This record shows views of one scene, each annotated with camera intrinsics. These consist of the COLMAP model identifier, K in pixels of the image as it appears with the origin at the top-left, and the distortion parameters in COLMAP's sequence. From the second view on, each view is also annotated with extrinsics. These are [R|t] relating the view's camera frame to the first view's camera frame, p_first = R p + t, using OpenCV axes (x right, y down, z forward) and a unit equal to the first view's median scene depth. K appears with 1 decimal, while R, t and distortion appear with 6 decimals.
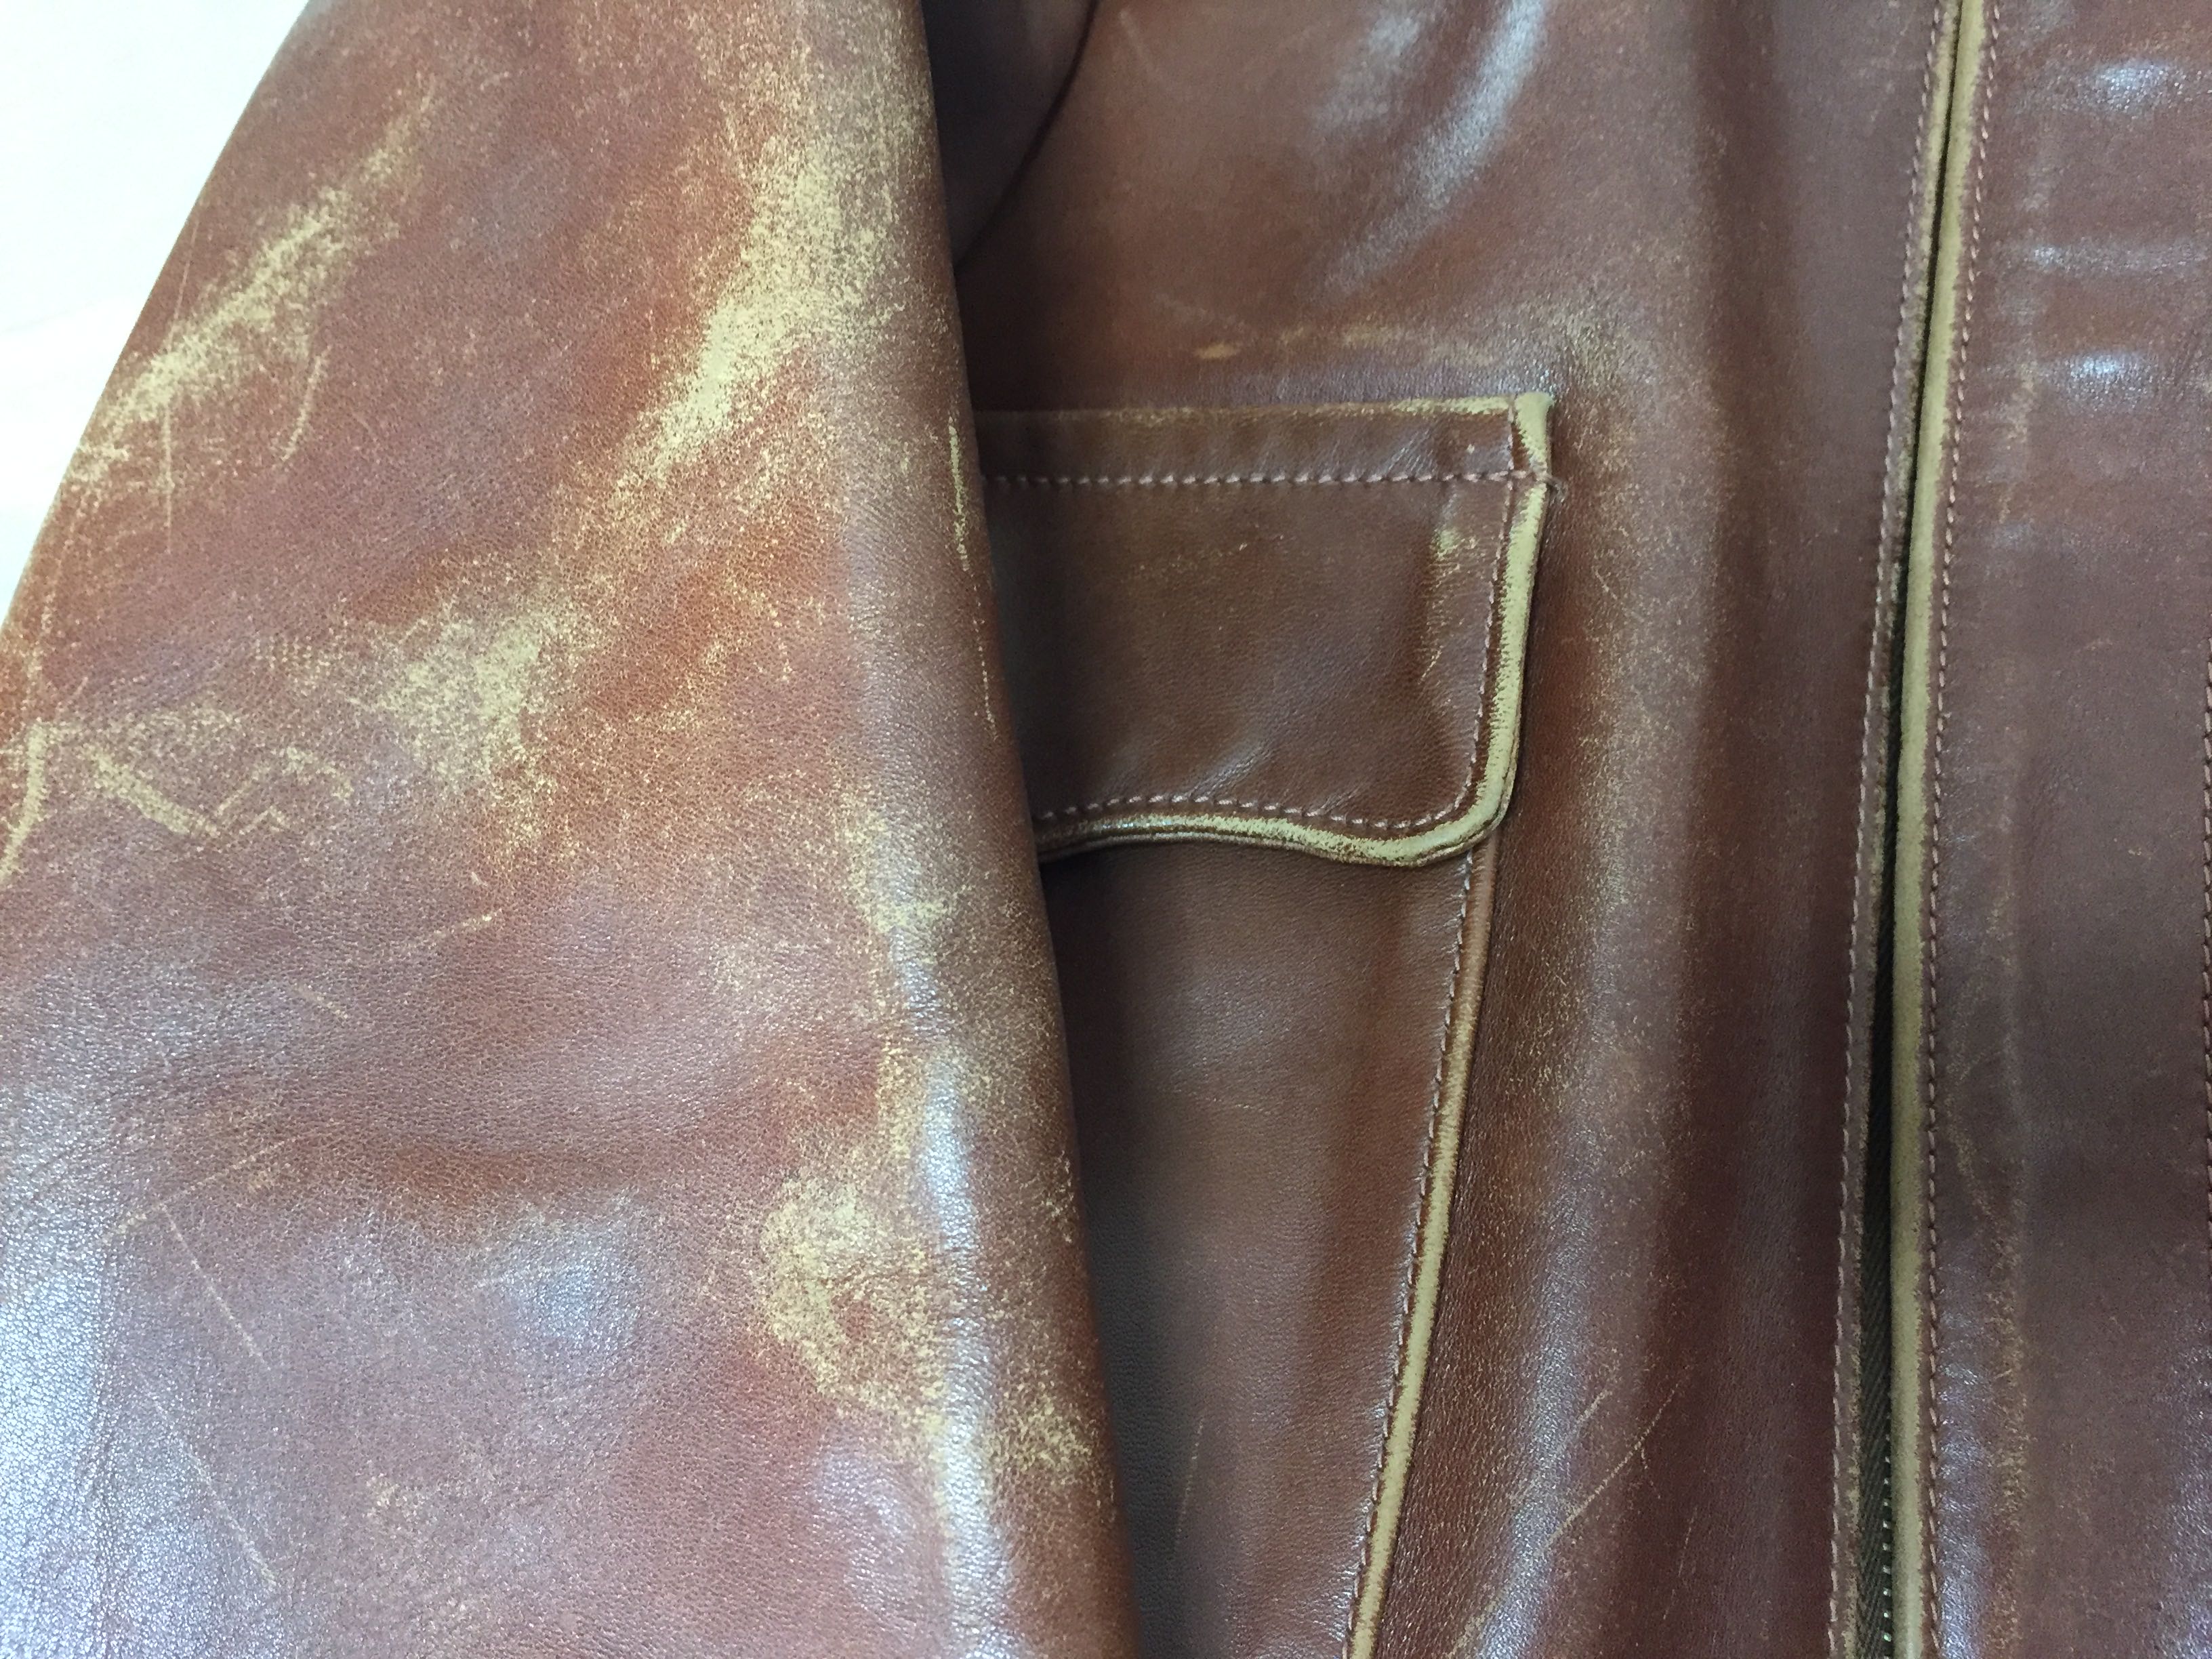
lens RADIAL K [[2241.0, 0, 1103.8], [0, 2241.0, 833.7], [0, 0, 1]] dist [0.119648, -0.009273]
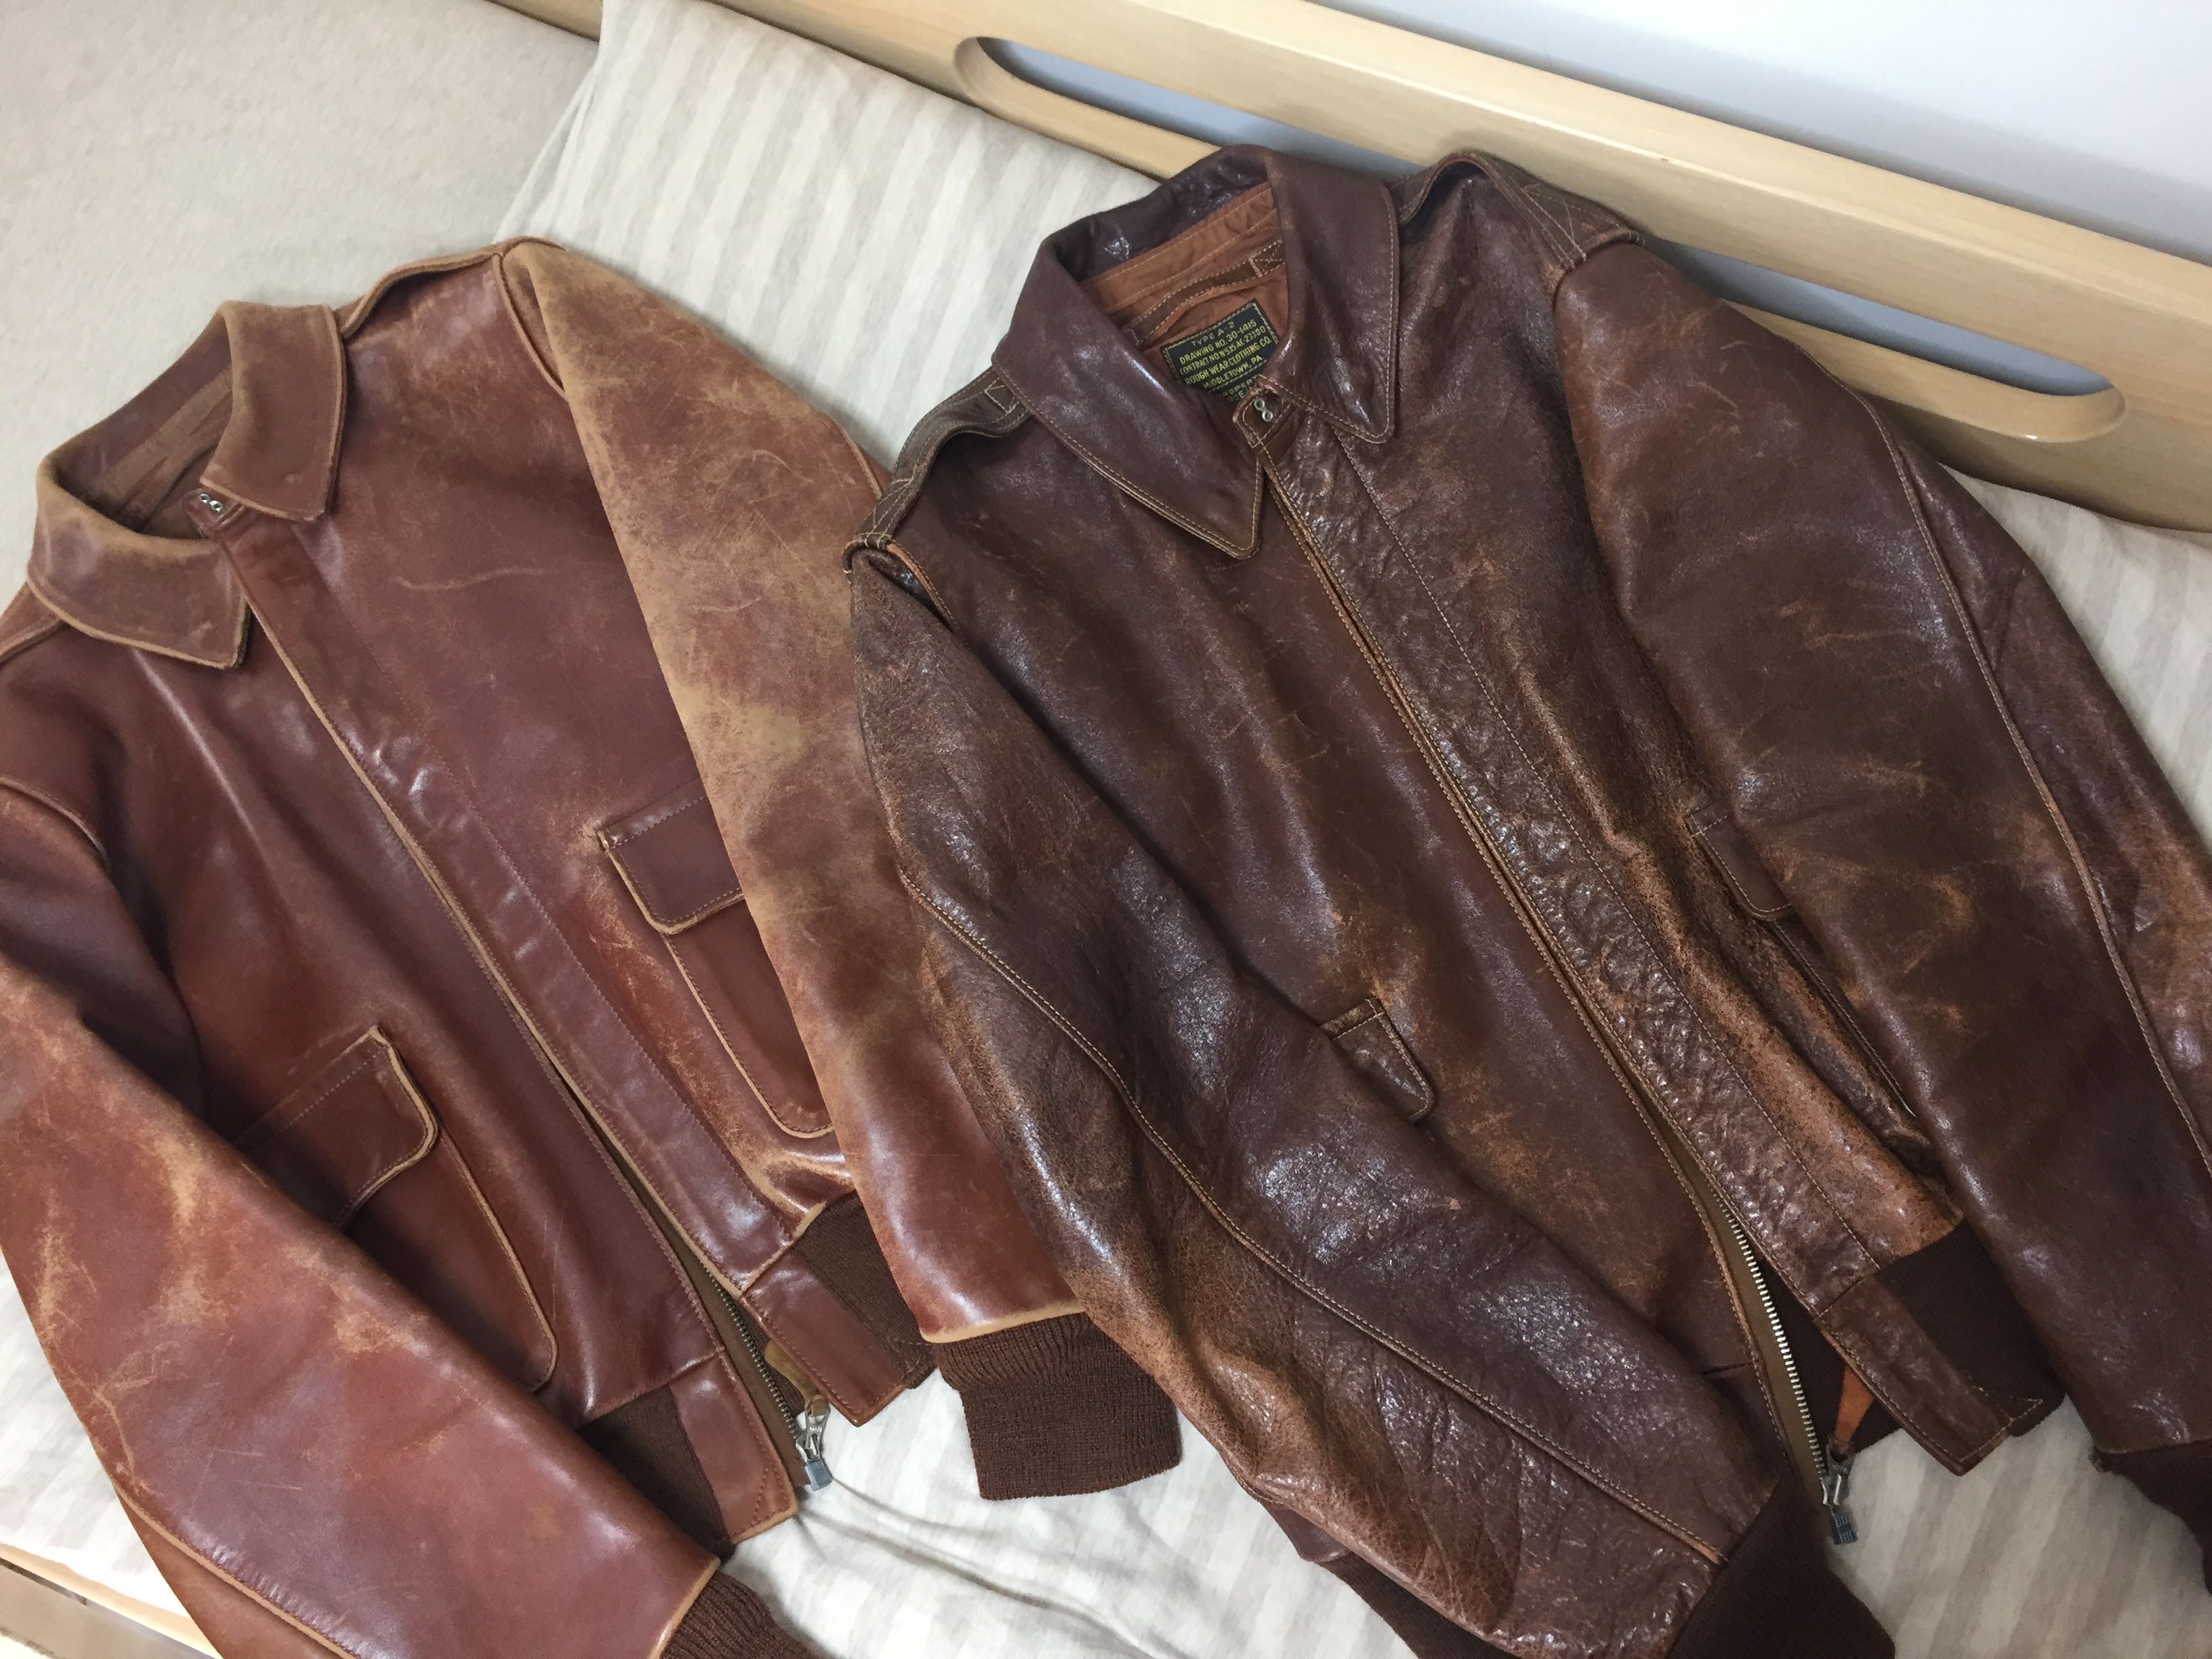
lens RADIAL K [[2241.0, 0, 1114.2], [0, 2241.0, 829.7], [0, 0, 1]] dist [0.119648, -0.009273]
pose [[0.715187, -0.661235, 0.226440, 0.454812], [0.668768, 0.741563, 0.053230, 0.177024], [-0.203117, 0.113367, 0.972569, -2.952333]]
